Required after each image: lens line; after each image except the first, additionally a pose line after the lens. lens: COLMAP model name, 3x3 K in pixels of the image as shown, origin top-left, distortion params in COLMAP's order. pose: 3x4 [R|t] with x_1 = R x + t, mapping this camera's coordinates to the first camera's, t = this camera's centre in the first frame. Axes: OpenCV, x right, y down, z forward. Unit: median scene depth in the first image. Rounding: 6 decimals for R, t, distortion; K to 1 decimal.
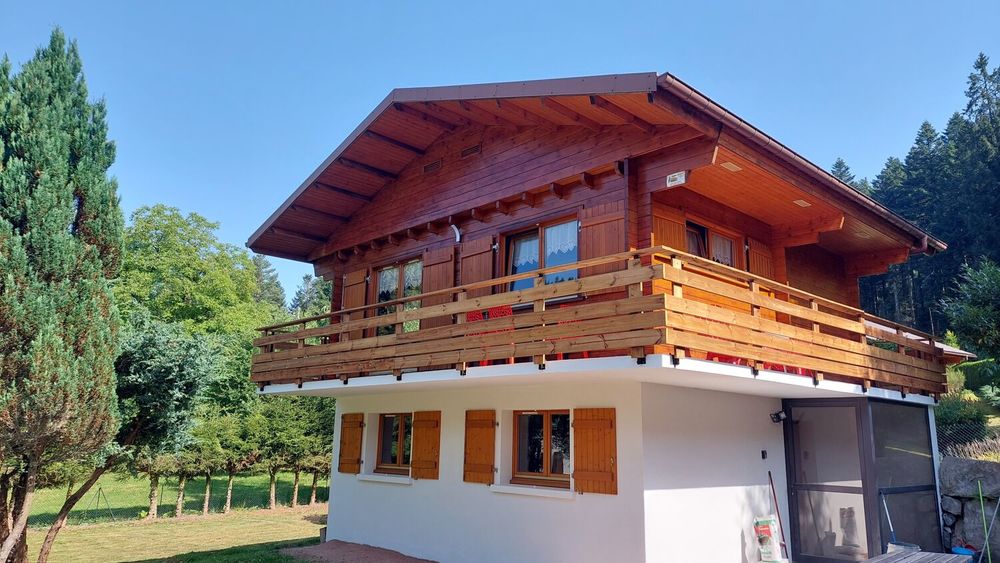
lens RADIAL K [[721.2, 0, 499.0], [0, 721.2, 286.3], [0, 0, 1]] dist [0.043551, -0.030143]
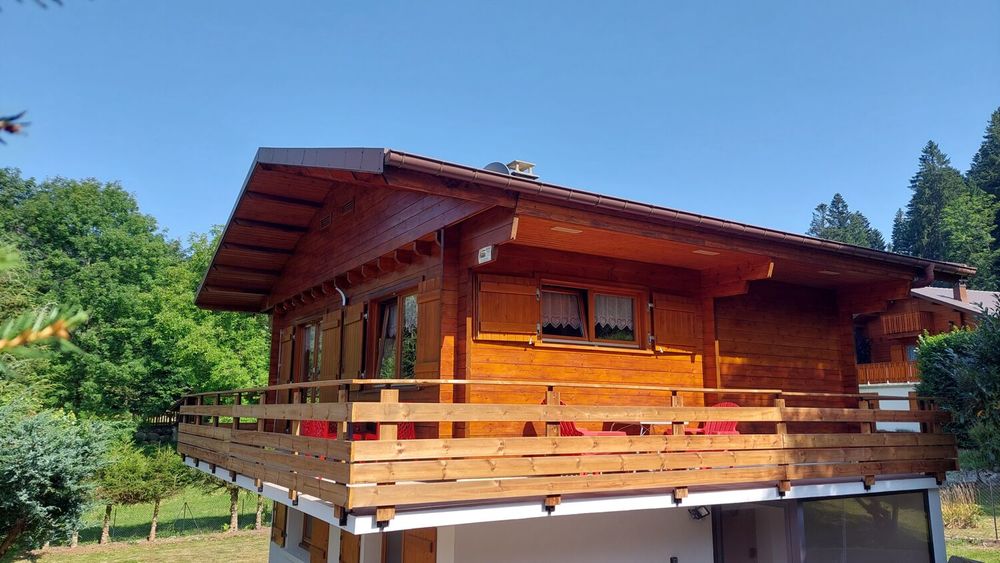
lens RADIAL K [[721.2, 0, 498.4], [0, 721.2, 274.7], [0, 0, 1]] dist [0.043551, -0.030143]
pose [[0.975242, -0.051182, -0.215138, 0.352225], [0.055292, 0.998384, 0.013125, -0.109395], [0.214118, -0.024696, 0.976496, 0.161851]]
